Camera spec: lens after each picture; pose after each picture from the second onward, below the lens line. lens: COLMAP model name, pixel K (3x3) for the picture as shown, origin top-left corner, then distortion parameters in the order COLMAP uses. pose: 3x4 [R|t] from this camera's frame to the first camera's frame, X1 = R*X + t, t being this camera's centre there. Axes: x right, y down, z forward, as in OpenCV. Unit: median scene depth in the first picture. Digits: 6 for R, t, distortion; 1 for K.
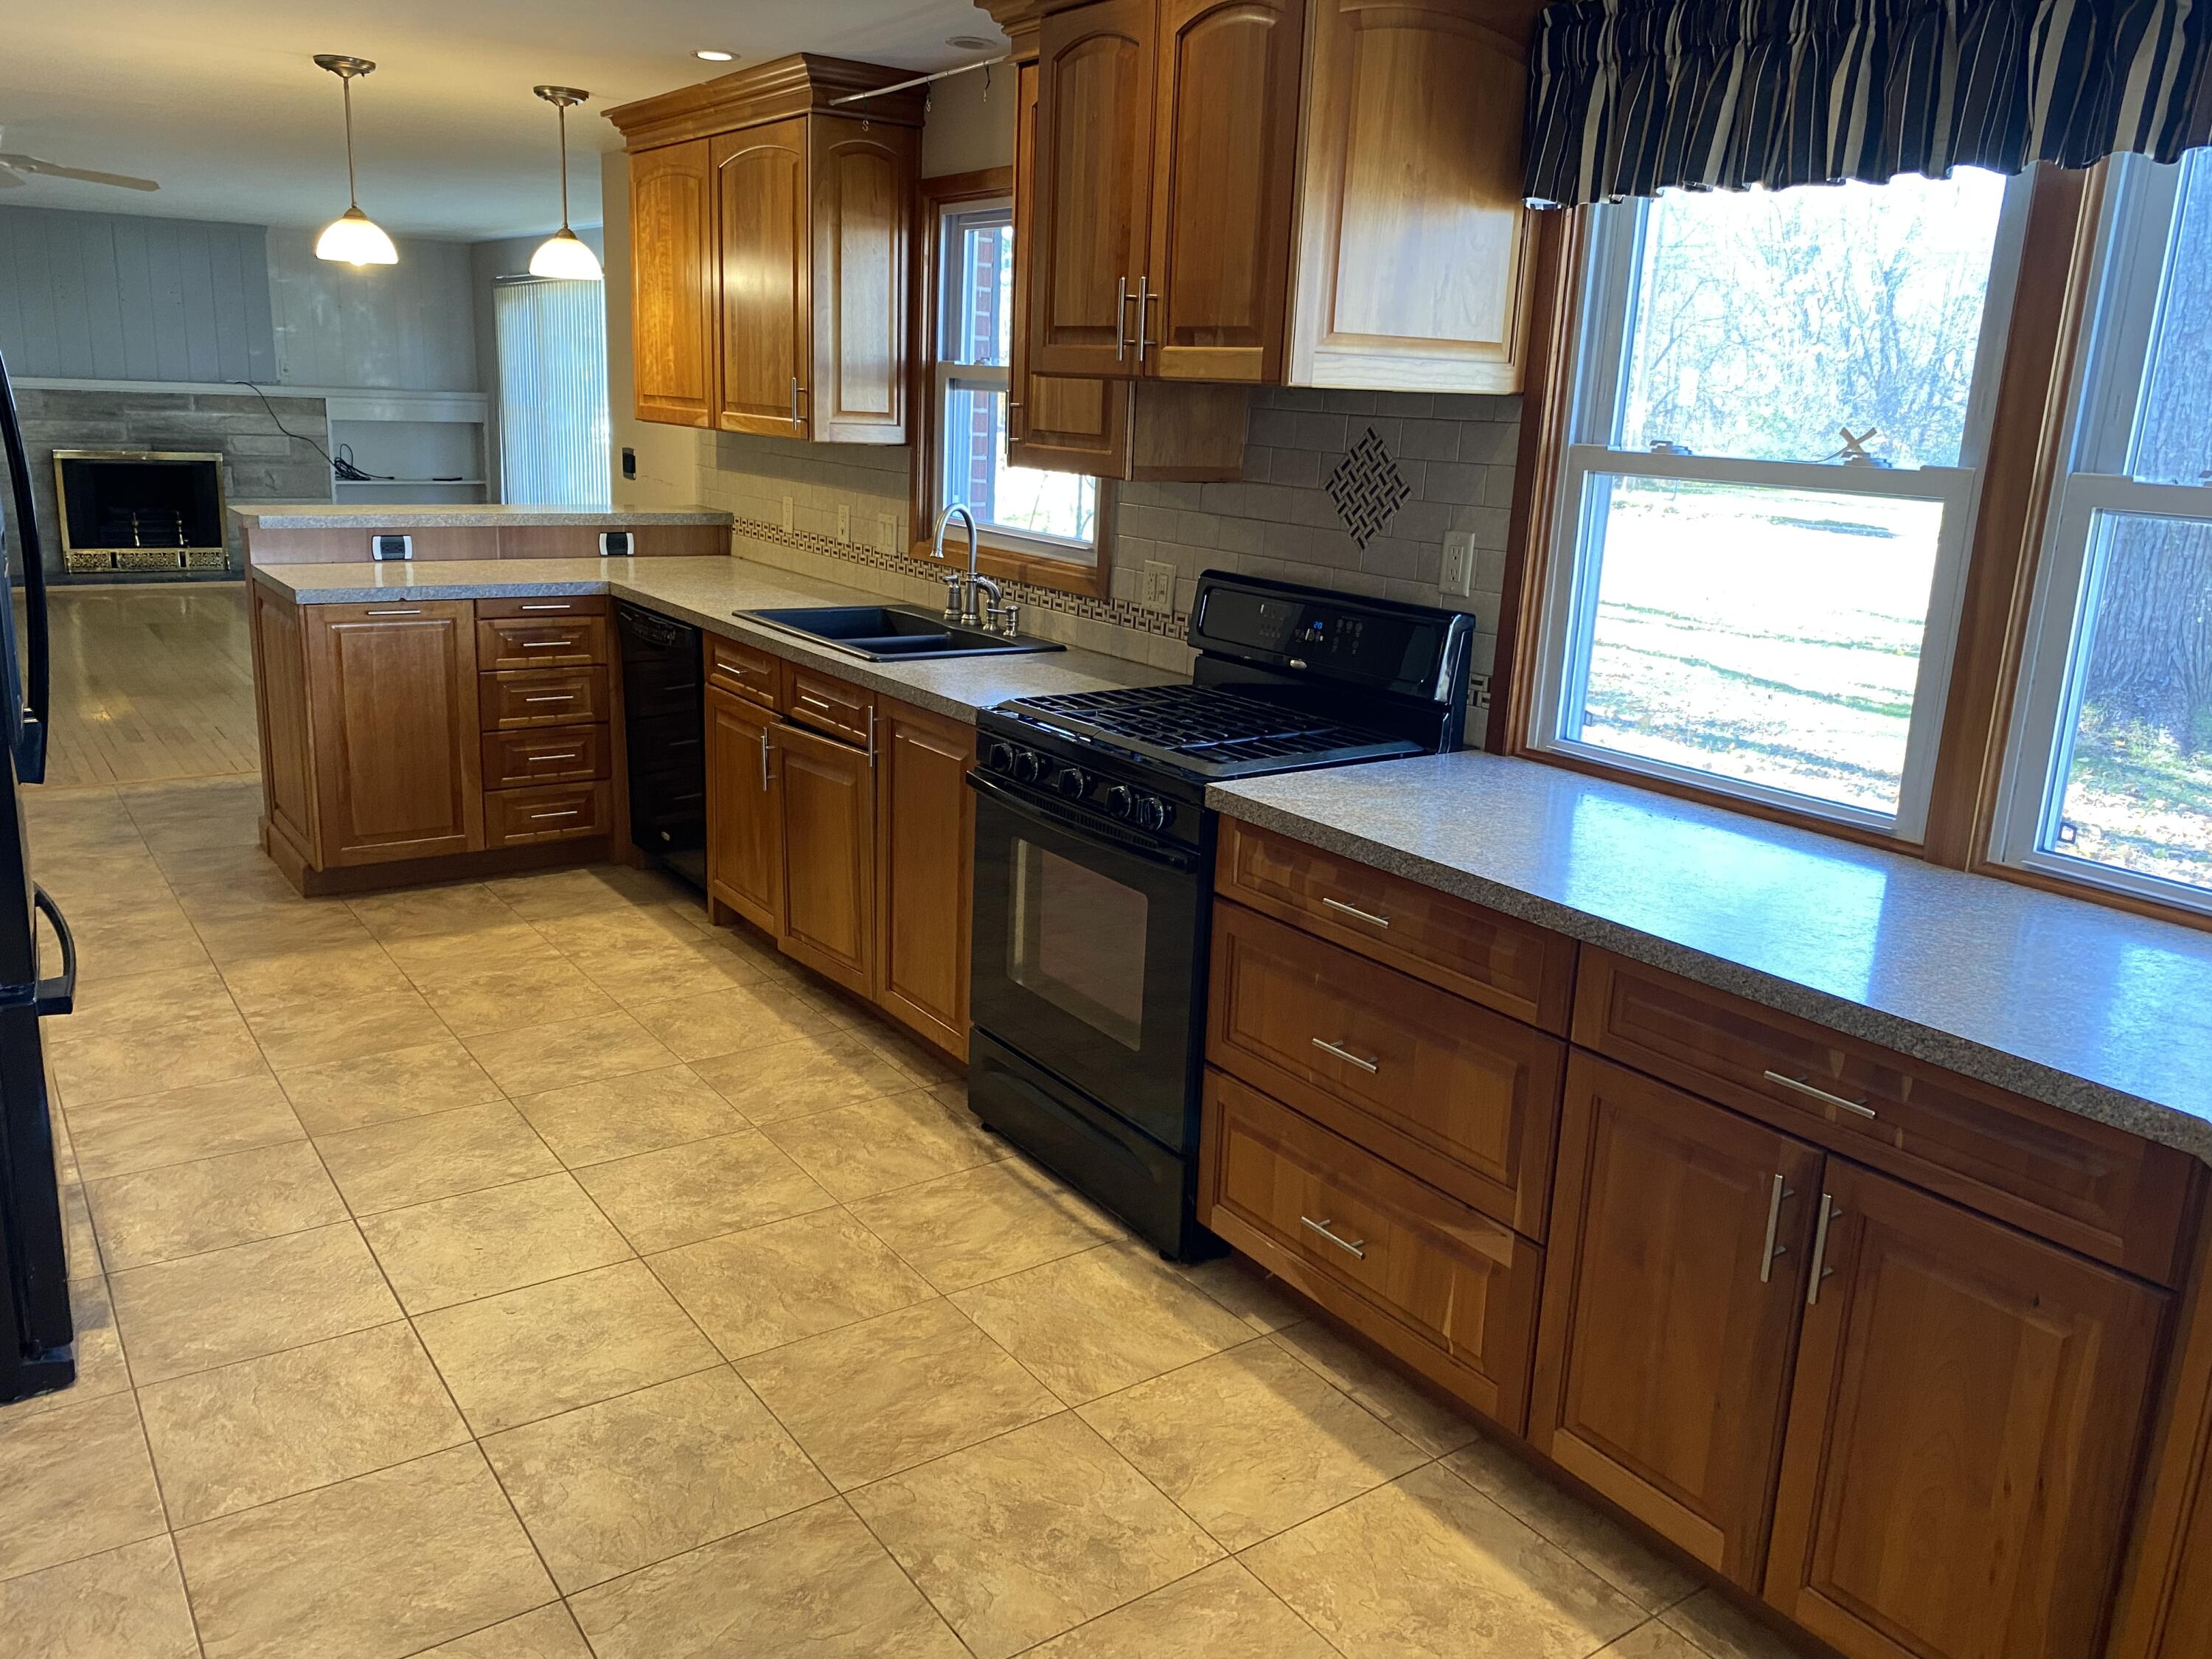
lens RADIAL K [[1680.8, 0, 1098.7], [0, 1680.8, 826.5], [0, 0, 1]] dist [0.002272, -0.001532]
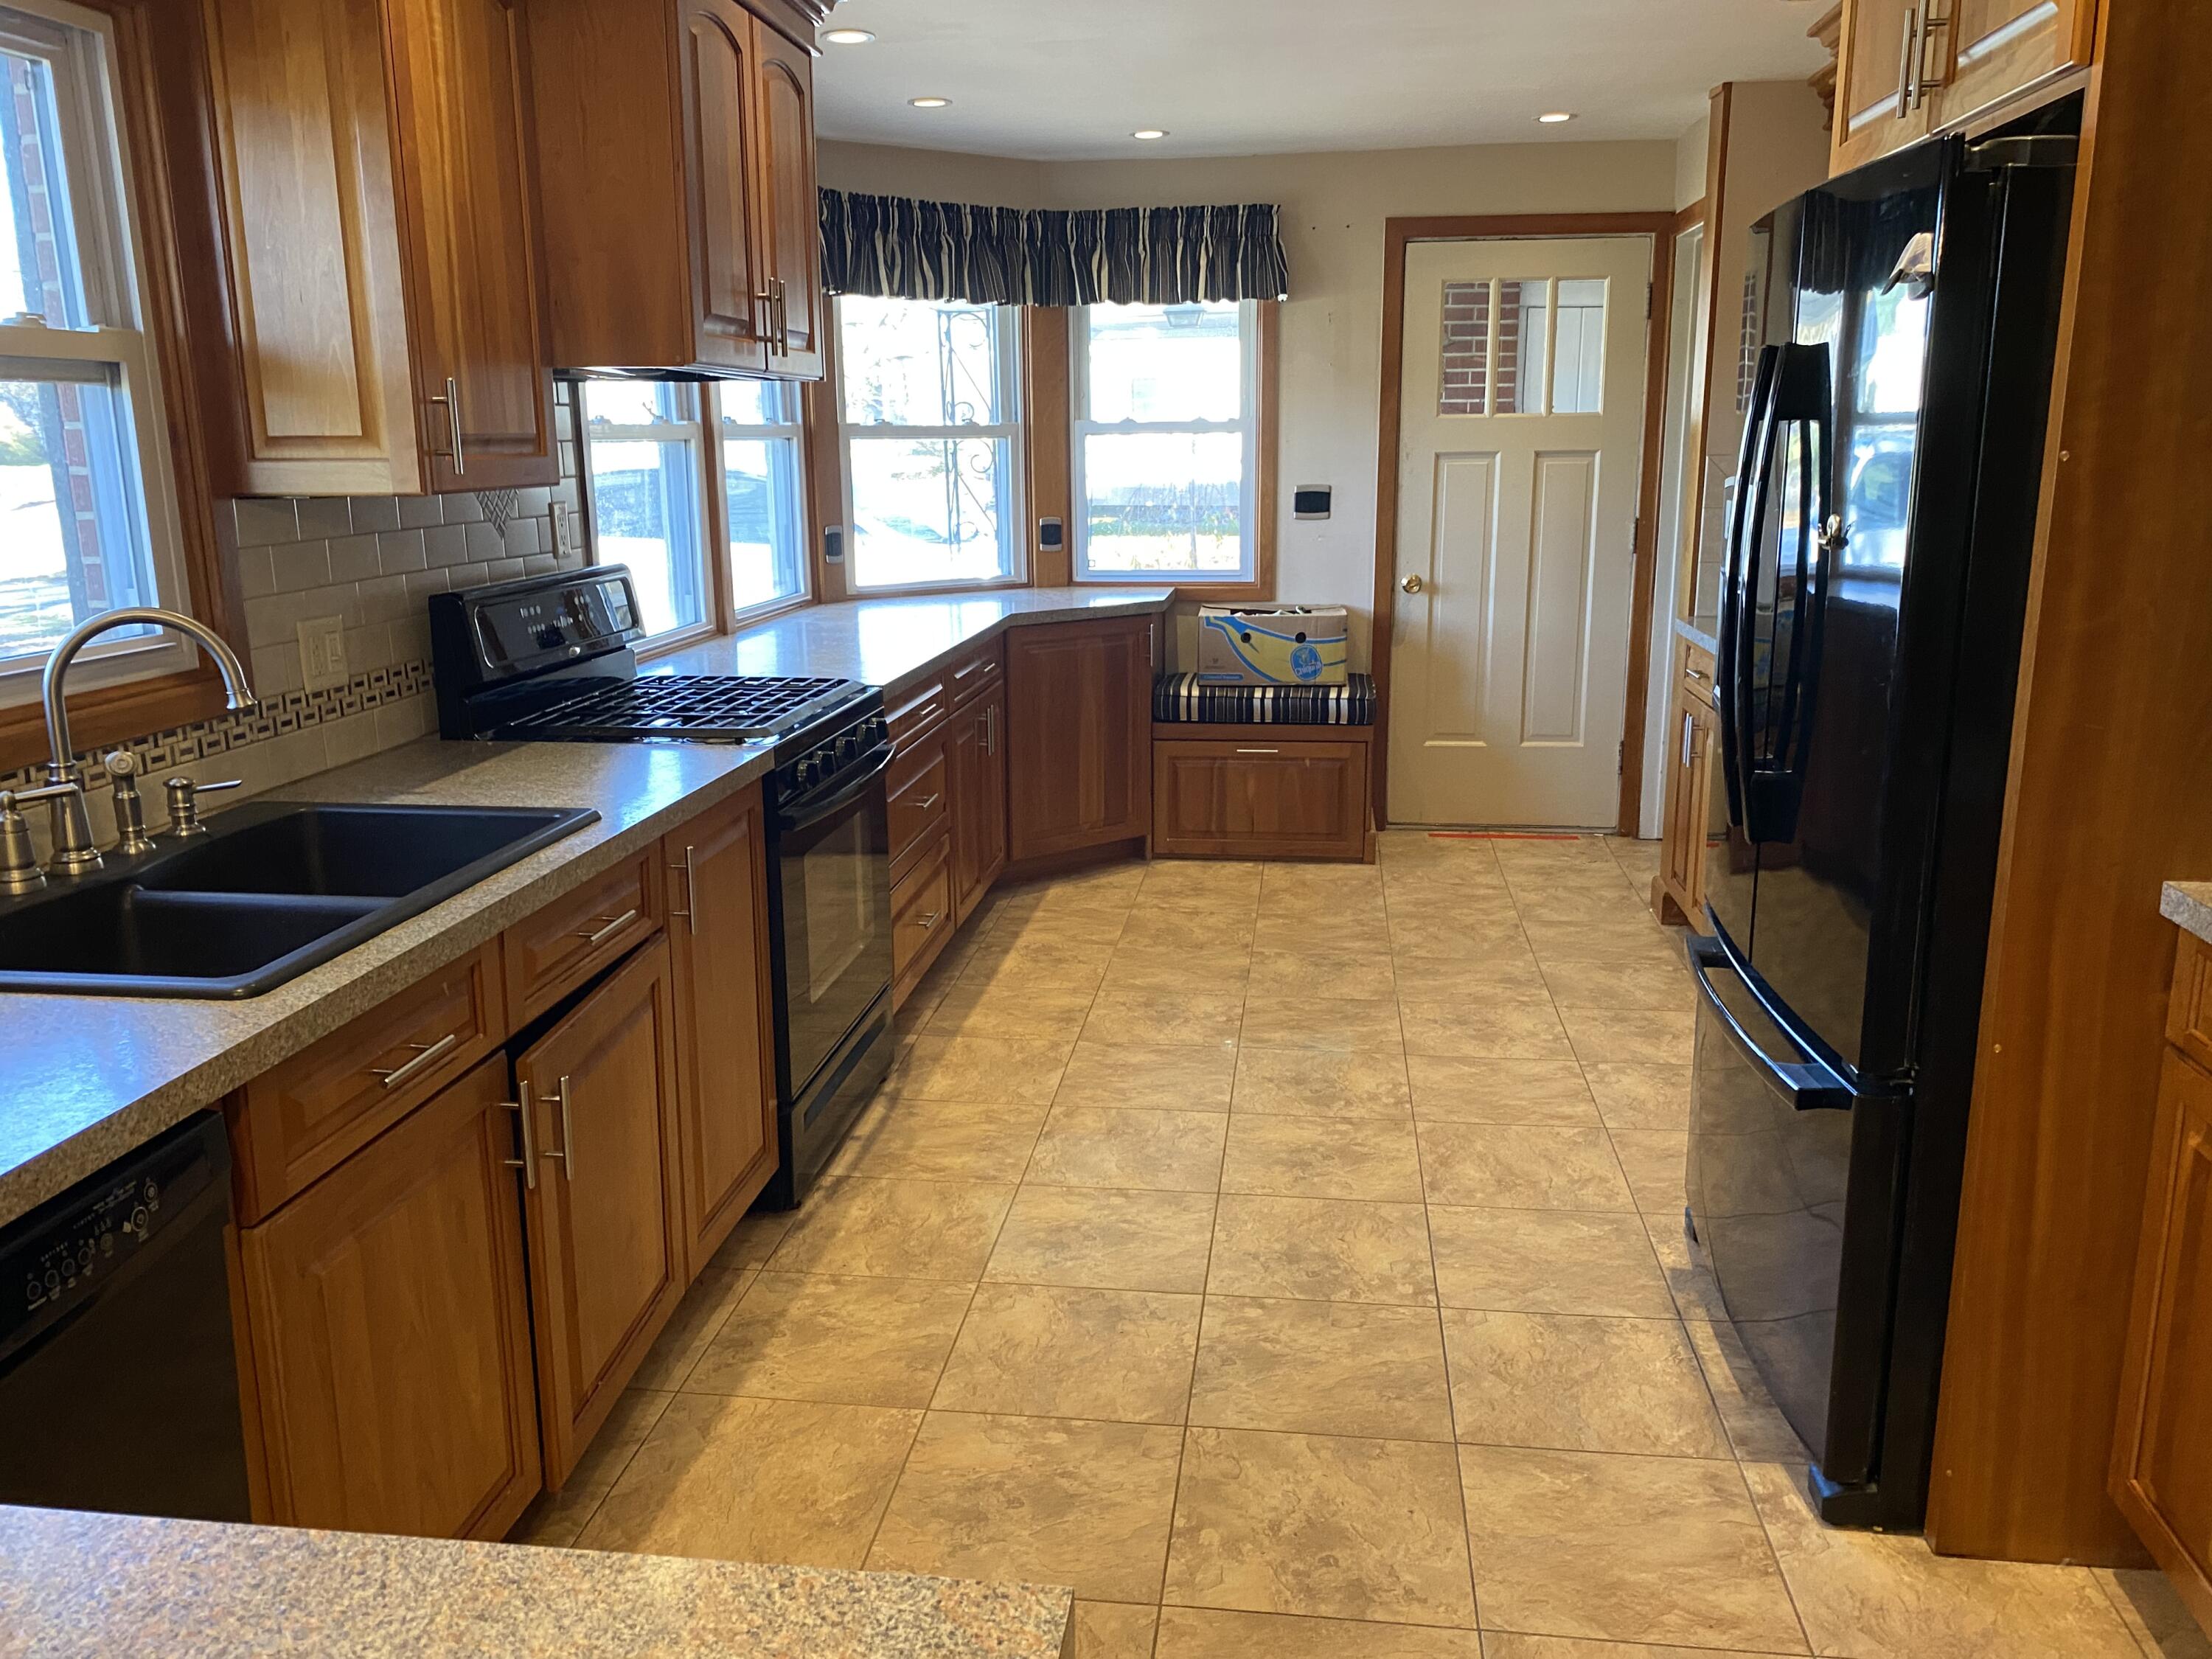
lens RADIAL K [[1680.8, 0, 1104.2], [0, 1680.8, 817.3], [0, 0, 1]] dist [0.002272, -0.001532]
pose [[-0.736808, -0.182098, 0.651118, -0.578685], [0.159182, 0.889251, 0.428827, -0.288431], [-0.657096, 0.419610, -0.626221, 1.068046]]
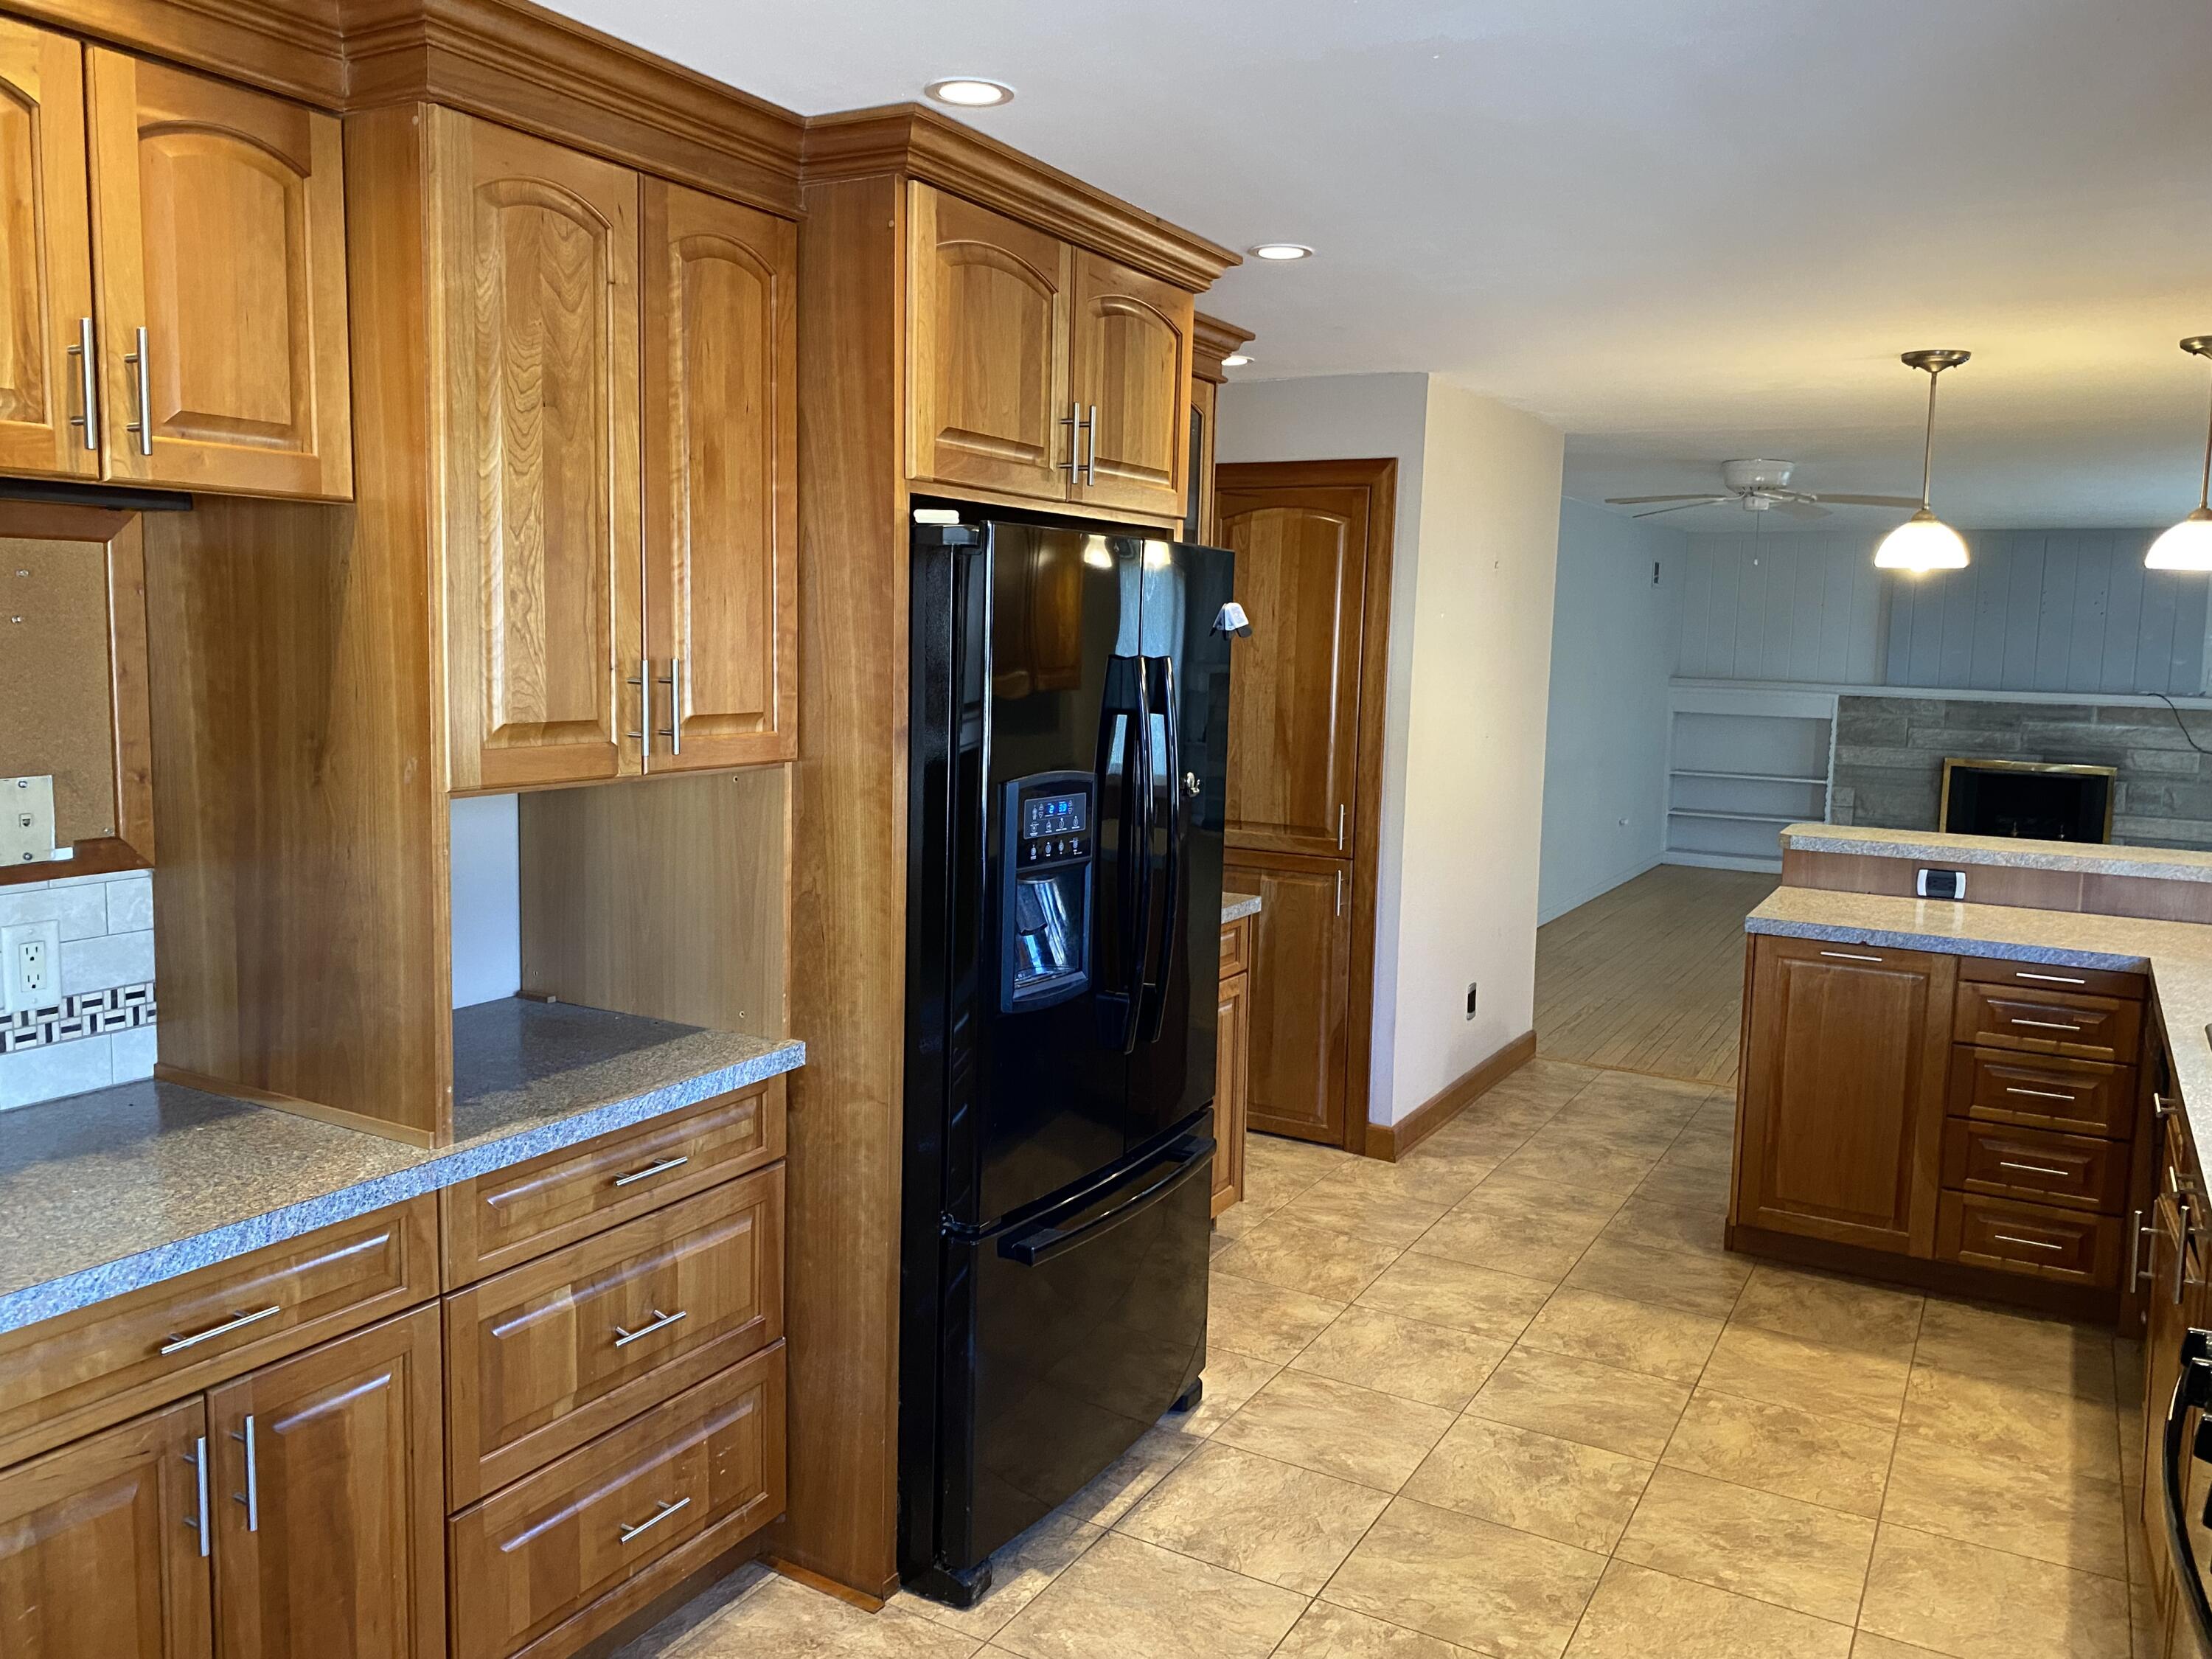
lens RADIAL K [[1680.8, 0, 1097.5], [0, 1680.8, 813.6], [0, 0, 1]] dist [0.002272, -0.001532]
pose [[0.423564, 0.068100, -0.903303, 0.200087], [-0.233031, 0.971803, -0.036005, -0.079262], [0.875380, 0.225748, 0.427490, 0.279966]]
